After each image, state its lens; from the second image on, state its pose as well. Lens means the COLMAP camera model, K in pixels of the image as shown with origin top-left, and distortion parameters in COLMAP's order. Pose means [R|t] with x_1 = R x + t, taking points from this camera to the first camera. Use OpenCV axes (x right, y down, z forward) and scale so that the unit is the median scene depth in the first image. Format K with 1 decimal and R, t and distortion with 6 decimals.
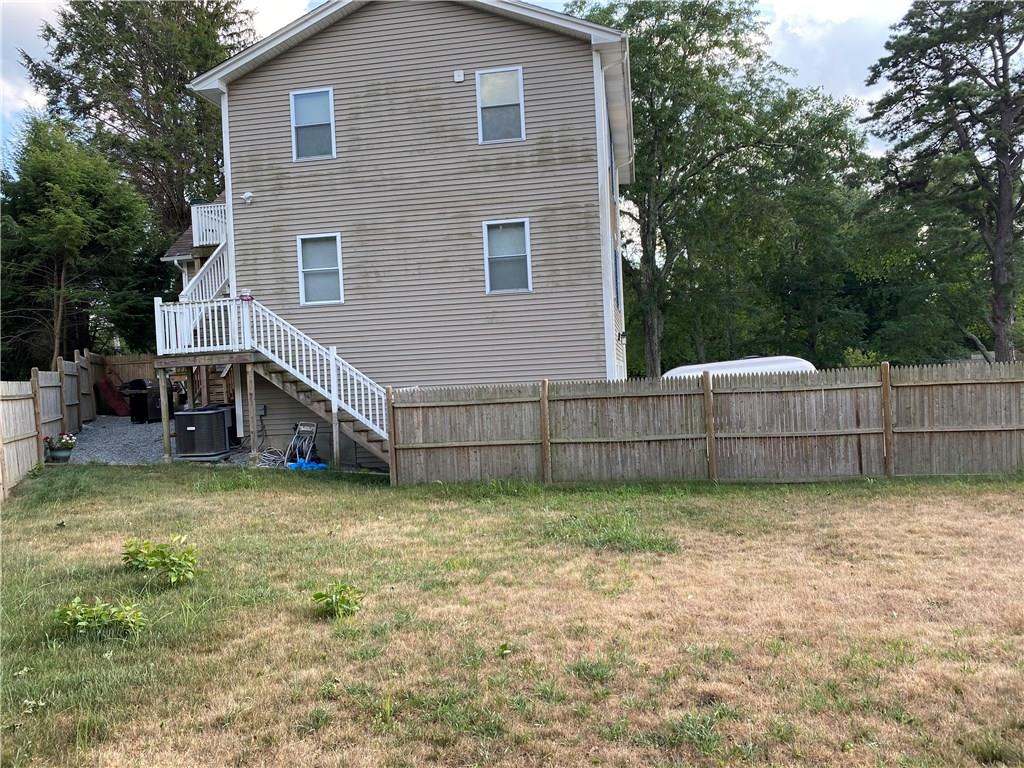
lens RADIAL K [[850.2, 0, 512.0], [0, 850.2, 384.0], [0, 0, 1]] dist [0.051023, 0.000173]
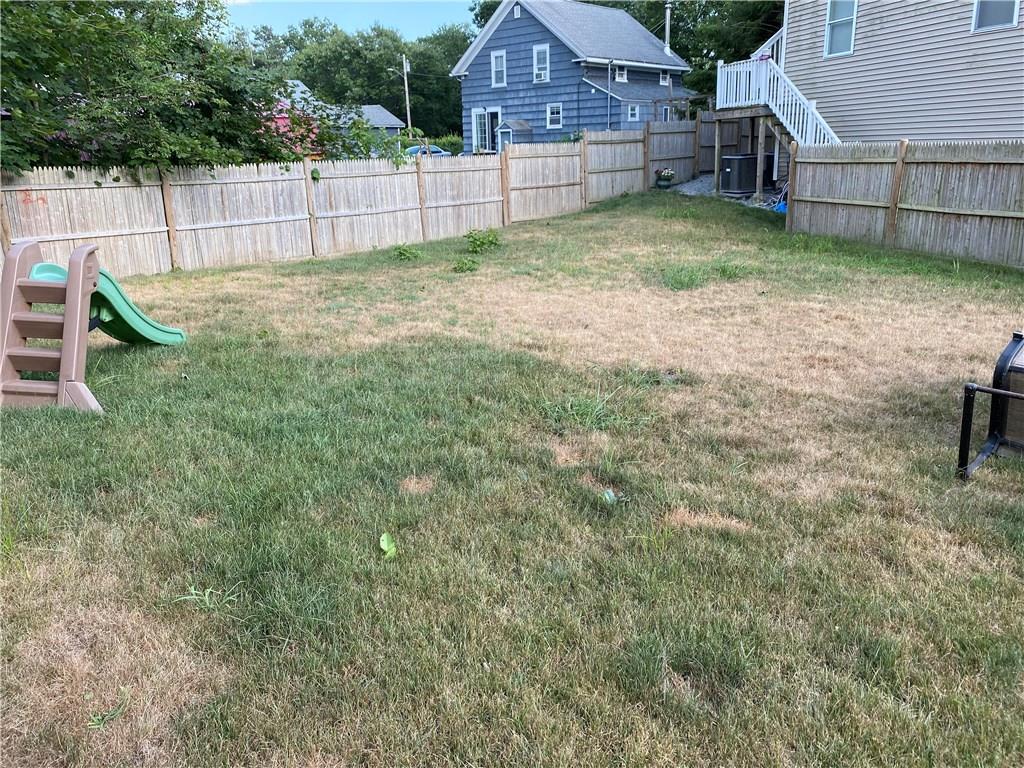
lens RADIAL K [[850.2, 0, 512.0], [0, 850.2, 384.0], [0, 0, 1]] dist [0.051023, 0.000173]
pose [[0.435217, 0.278807, -0.856068, 0.669994], [-0.003205, 0.951317, 0.308198, -0.036885], [0.900320, -0.131389, 0.414923, 0.143971]]
